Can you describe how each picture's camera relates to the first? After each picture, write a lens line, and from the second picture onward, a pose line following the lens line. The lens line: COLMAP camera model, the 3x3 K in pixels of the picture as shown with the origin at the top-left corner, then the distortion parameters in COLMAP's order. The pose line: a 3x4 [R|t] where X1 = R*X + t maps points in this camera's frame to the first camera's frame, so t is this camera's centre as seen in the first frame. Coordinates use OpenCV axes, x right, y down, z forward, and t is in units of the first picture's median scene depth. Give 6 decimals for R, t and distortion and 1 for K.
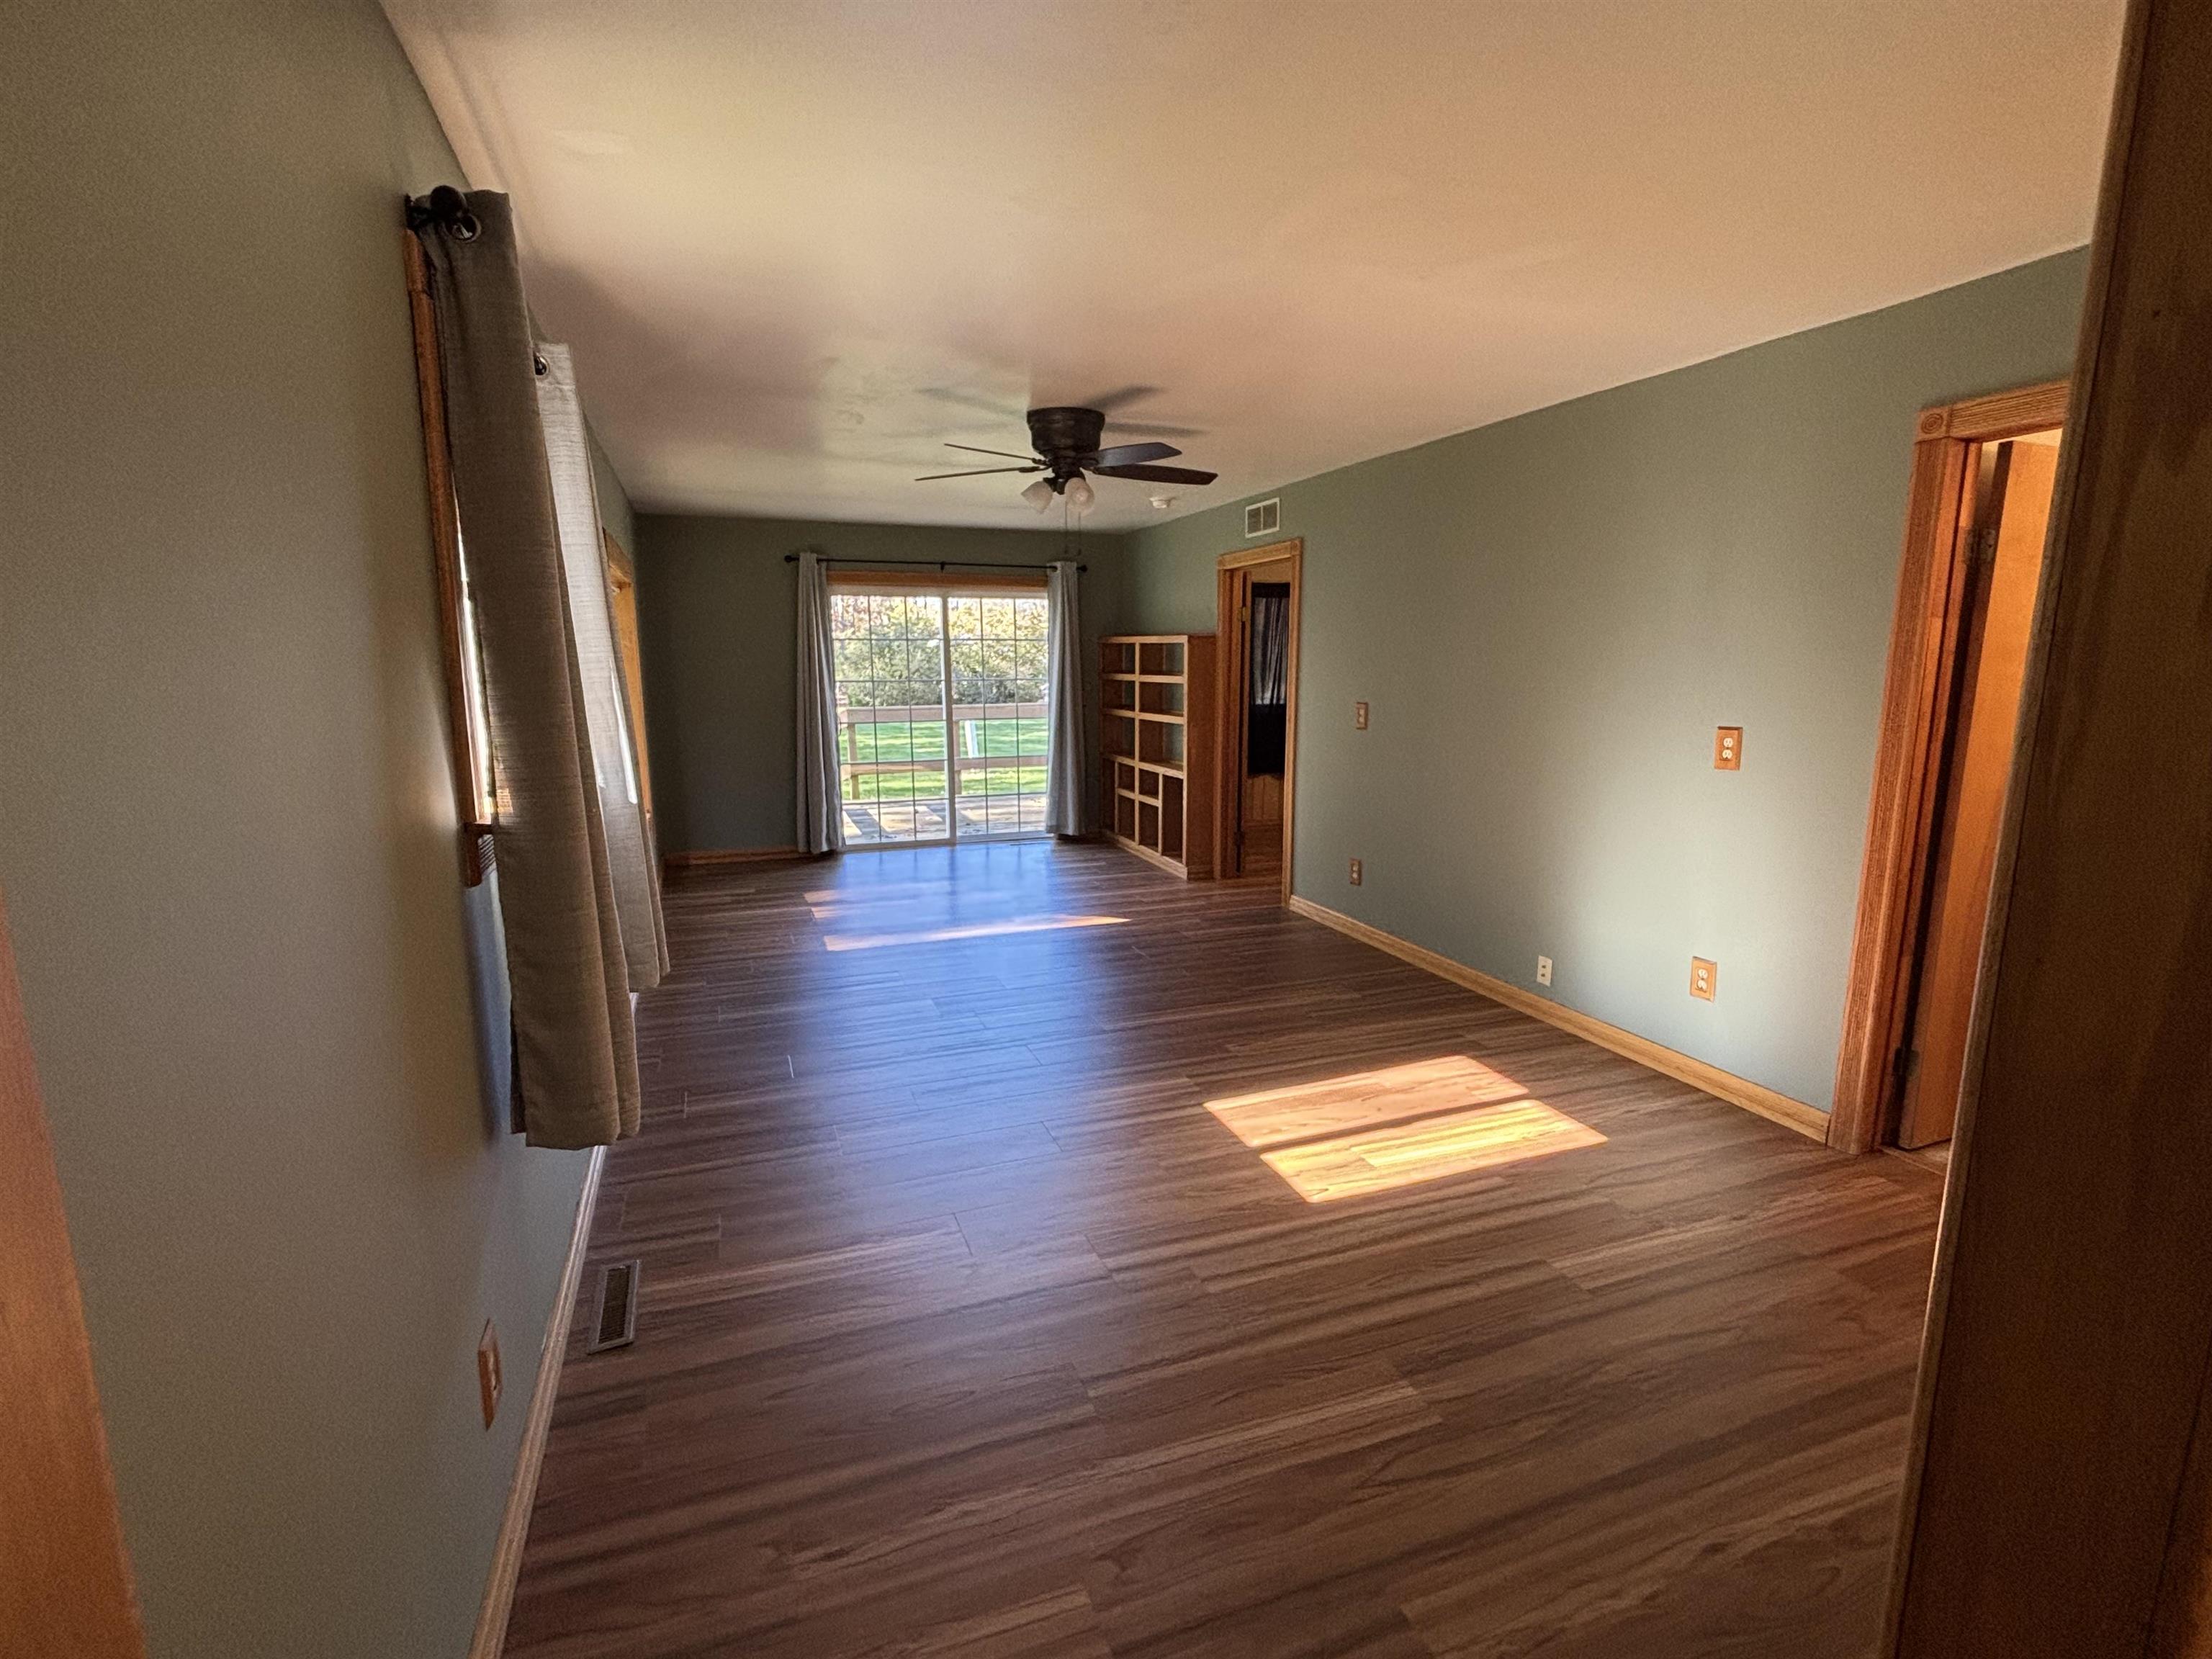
lens RADIAL K [[1018.4, 0, 1083.2], [0, 1018.4, 837.0], [0, 0, 1]] dist [0.016368, -0.008554]
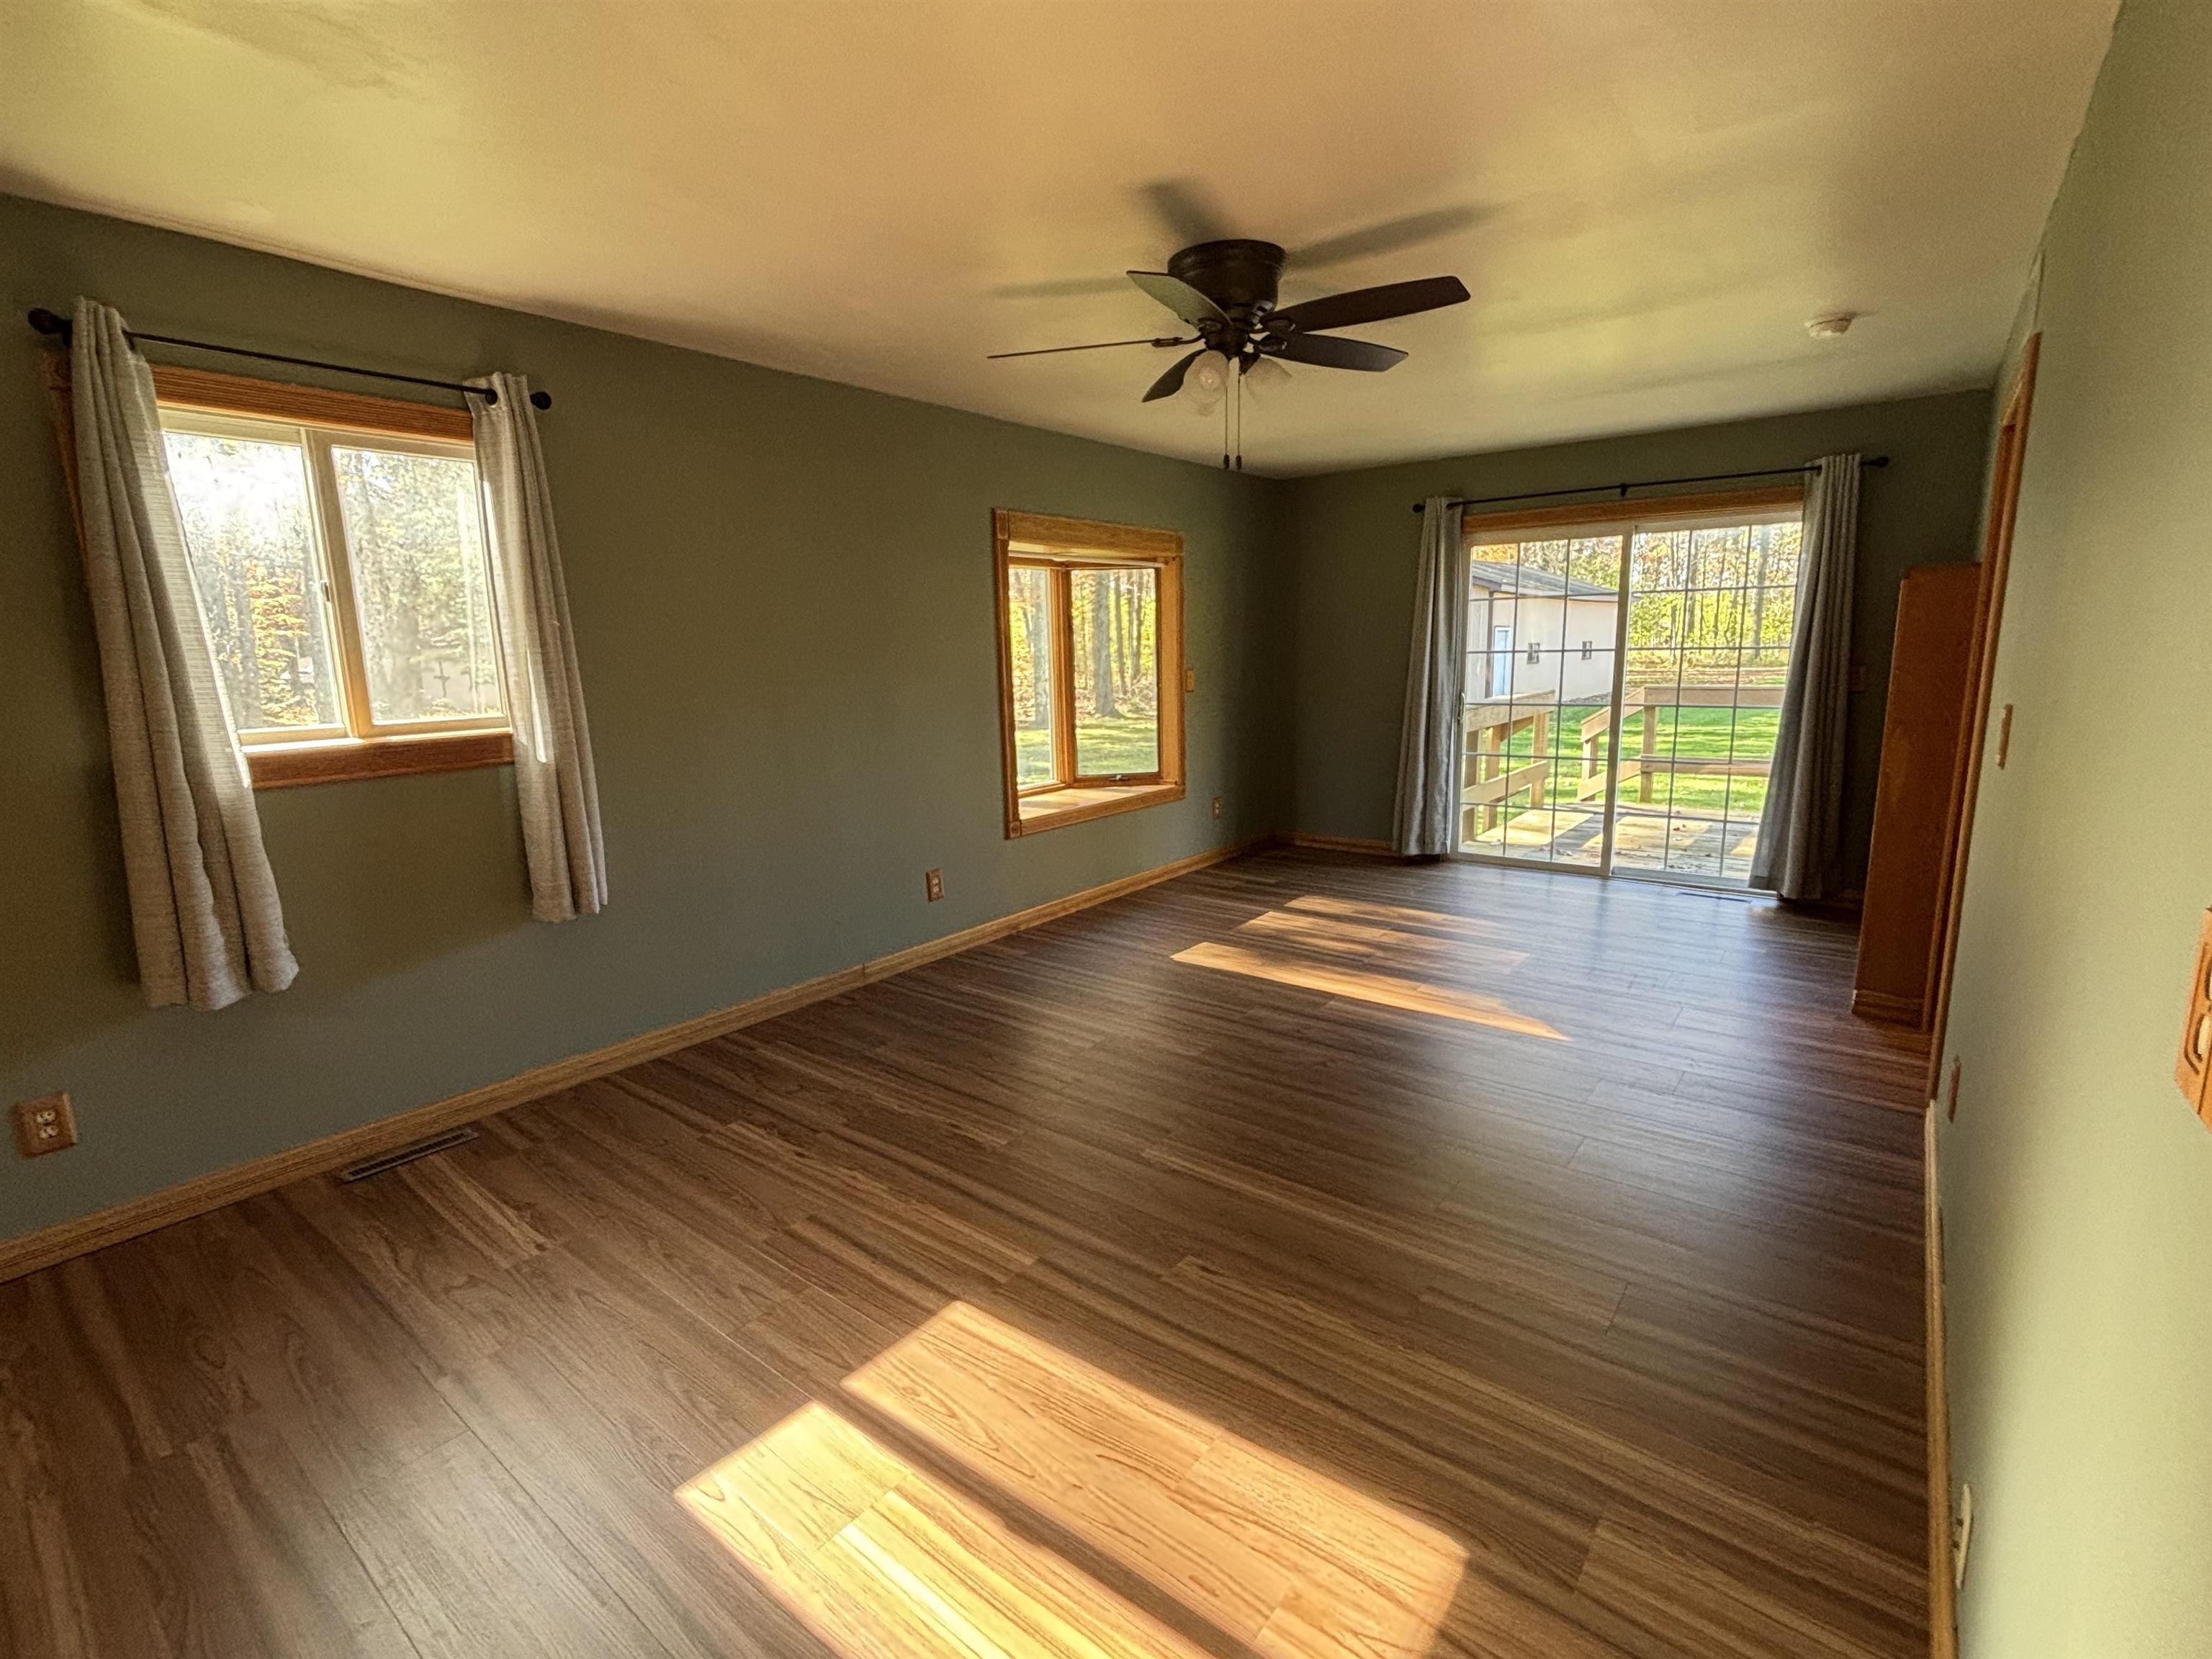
lens RADIAL K [[1018.4, 0, 1084.3], [0, 1018.4, 826.1], [0, 0, 1]] dist [0.016368, -0.008554]
pose [[0.525626, 0.148333, -0.837684, 0.604979], [-0.129787, 0.987137, 0.093359, -0.103829], [0.840757, 0.059649, 0.538116, 0.622034]]
